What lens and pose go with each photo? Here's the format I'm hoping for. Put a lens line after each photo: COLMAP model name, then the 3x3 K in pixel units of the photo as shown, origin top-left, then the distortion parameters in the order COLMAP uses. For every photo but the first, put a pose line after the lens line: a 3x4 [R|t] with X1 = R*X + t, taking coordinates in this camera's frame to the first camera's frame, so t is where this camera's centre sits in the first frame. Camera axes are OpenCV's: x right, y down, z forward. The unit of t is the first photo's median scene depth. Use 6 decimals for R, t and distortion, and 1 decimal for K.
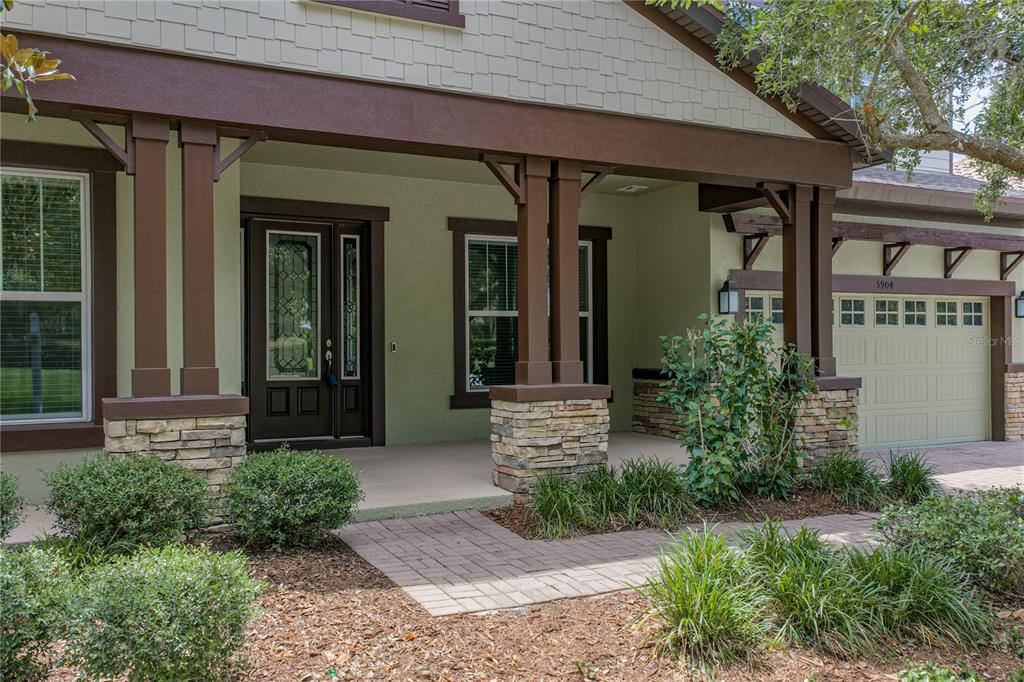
lens RADIAL K [[859.1, 0, 504.5], [0, 859.1, 342.4], [0, 0, 1]] dist [0.041125, -0.033320]
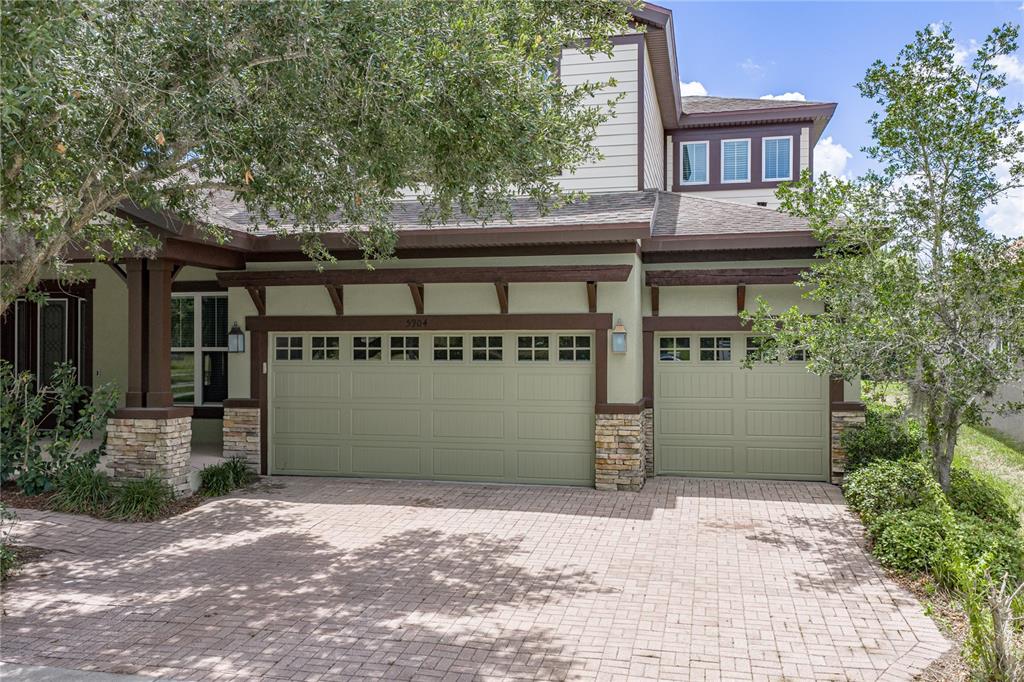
lens RADIAL K [[859.1, 0, 513.5], [0, 859.1, 343.7], [0, 0, 1]] dist [0.041125, -0.033320]
pose [[0.768574, 0.004025, -0.639748, 1.897344], [-0.002834, 0.999992, 0.002887, -0.071376], [0.639754, -0.000406, 0.768579, 0.438344]]
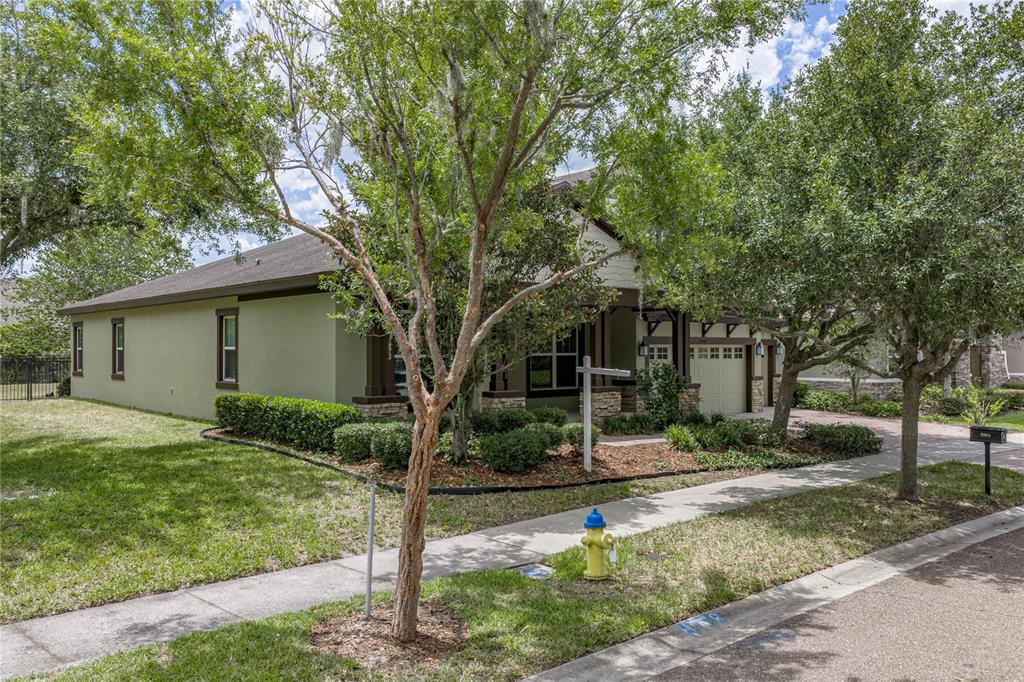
lens RADIAL K [[859.1, 0, 511.3], [0, 859.1, 341.4], [0, 0, 1]] dist [0.041125, -0.033320]
pose [[0.970232, 0.007727, 0.242053, -0.897242], [-0.005862, 0.999947, -0.008426, -0.070948], [-0.242105, 0.006756, 0.970226, -1.603686]]
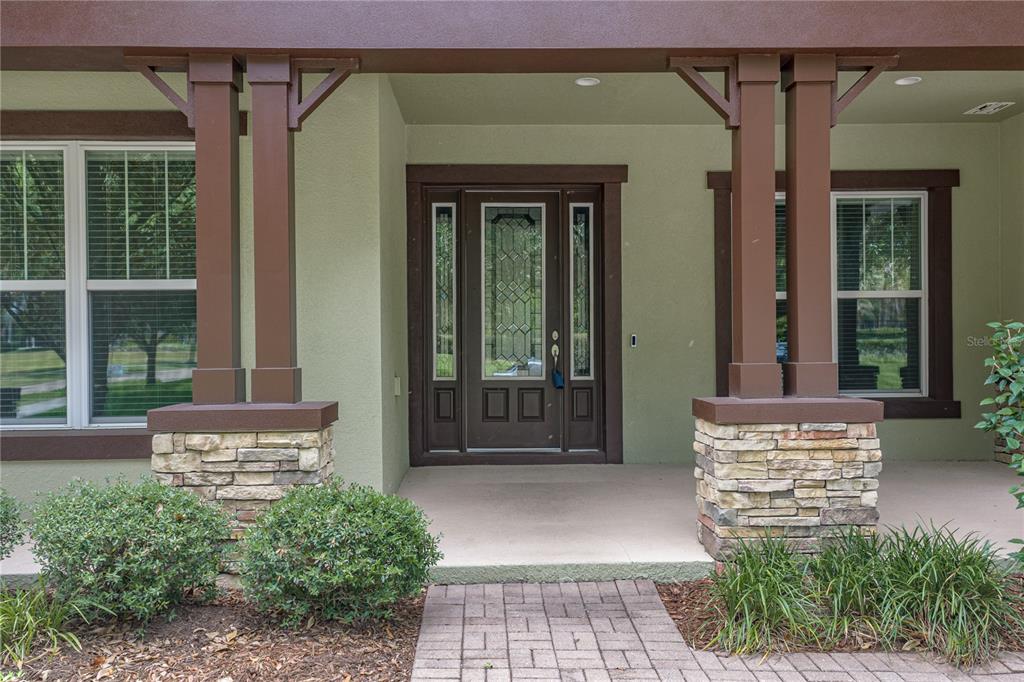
lens RADIAL K [[859.1, 0, 513.2], [0, 859.1, 340.4], [0, 0, 1]] dist [0.041125, -0.033320]
pose [[0.904452, -0.001273, -0.426574, 0.150036], [0.004594, 0.999967, 0.006757, -0.000442], [0.426551, -0.008071, 0.904427, 0.316809]]
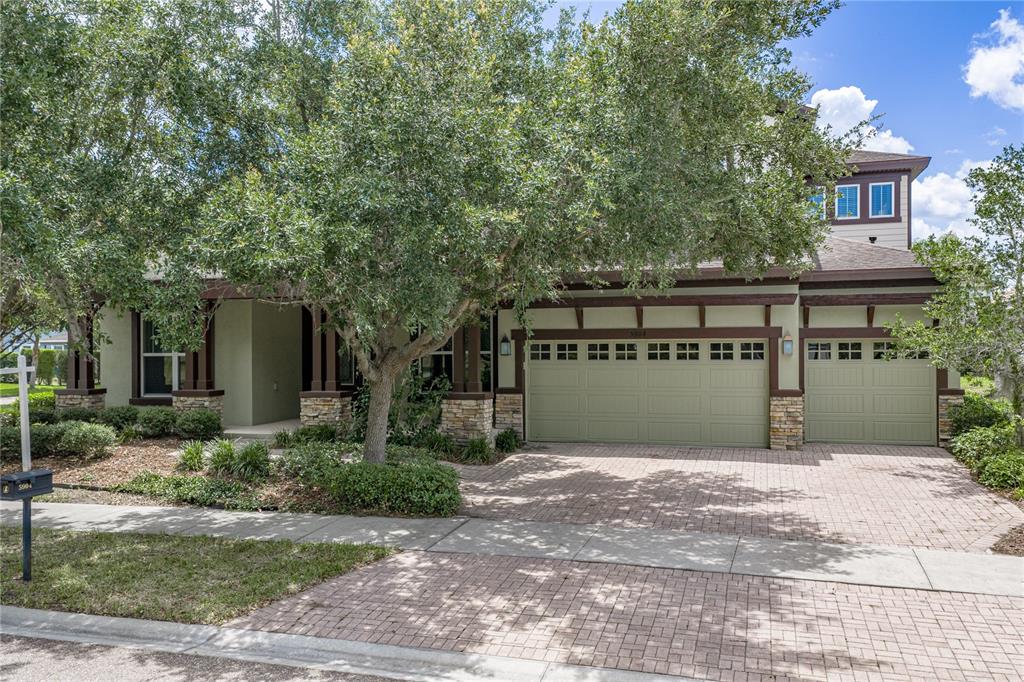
lens RADIAL K [[859.1, 0, 510.2], [0, 859.1, 341.7], [0, 0, 1]] dist [0.041125, -0.033320]
pose [[0.725985, -0.002501, -0.687706, 2.068264], [0.003206, 0.999995, -0.000253, -0.085241], [0.687703, -0.002021, 0.725989, -0.368910]]
